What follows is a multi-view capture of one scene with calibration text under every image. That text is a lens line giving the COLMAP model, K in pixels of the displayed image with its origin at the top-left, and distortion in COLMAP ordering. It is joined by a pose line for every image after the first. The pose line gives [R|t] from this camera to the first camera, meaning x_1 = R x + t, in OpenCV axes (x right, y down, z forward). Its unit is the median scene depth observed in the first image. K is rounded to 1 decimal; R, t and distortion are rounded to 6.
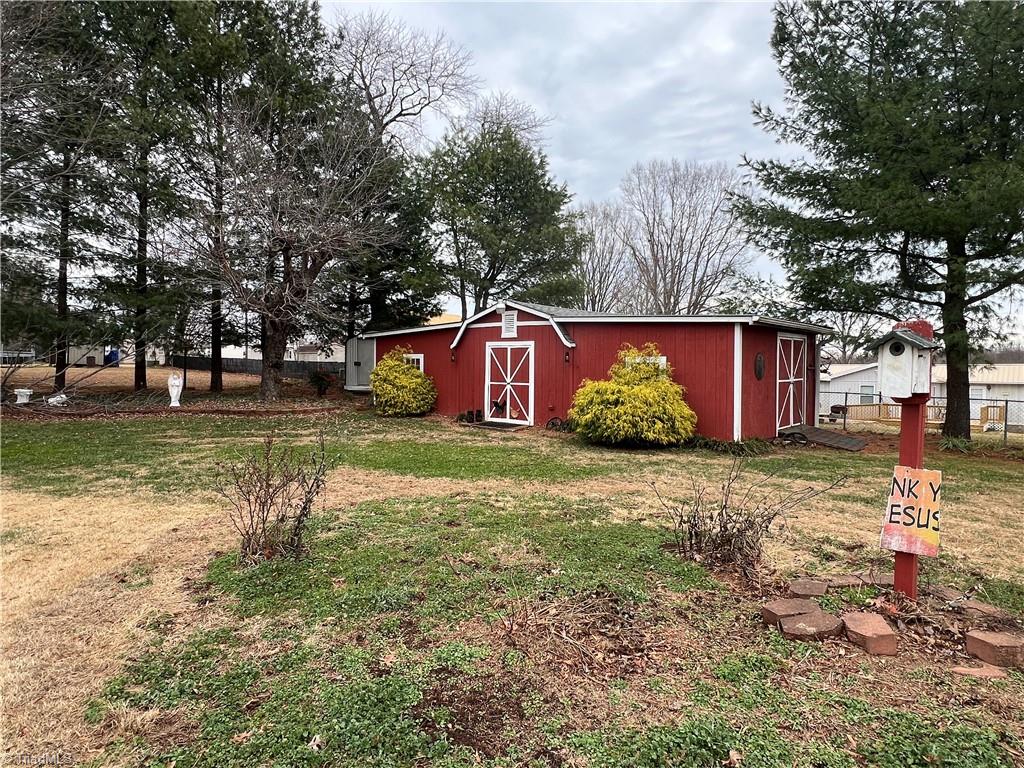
lens RADIAL K [[588.7, 0, 512.0], [0, 588.7, 384.0], [0, 0, 1]] dist [0.004359, 0.000688]
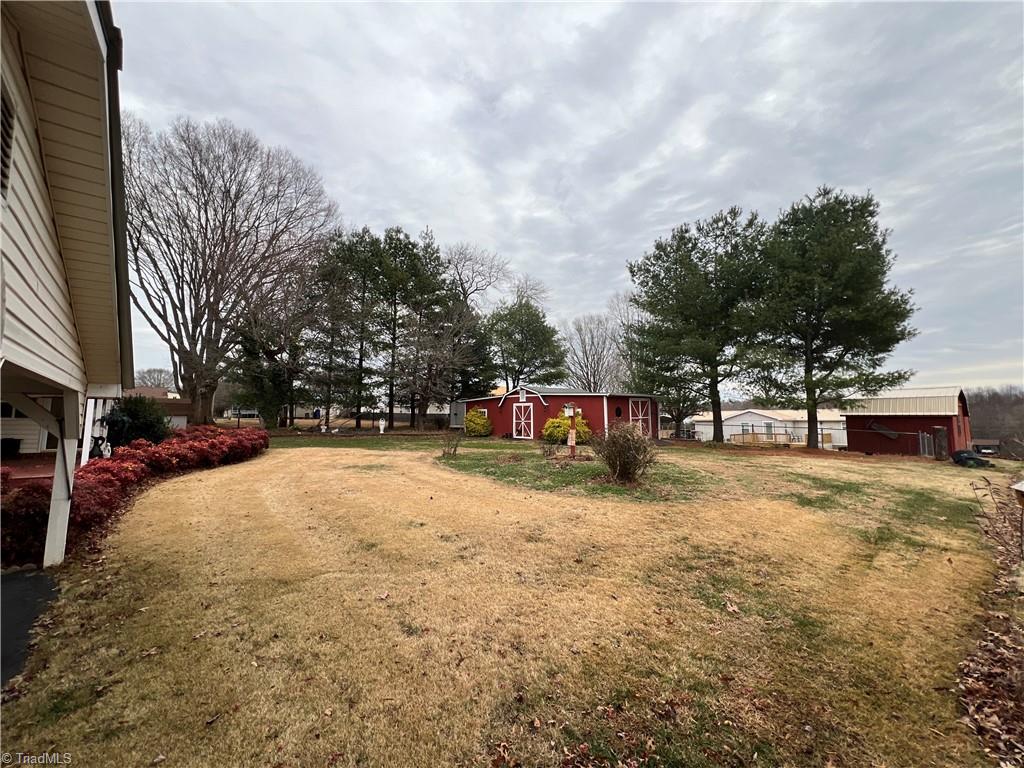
lens RADIAL K [[411.4, 0, 509.8], [0, 411.4, 381.3], [0, 0, 1]] dist [-0.000164, 0.000064]
pose [[0.994455, -0.022924, -0.102636, 0.095297], [0.010984, 0.993256, -0.115420, 0.024706], [0.104590, 0.113653, 0.988000, -0.528586]]
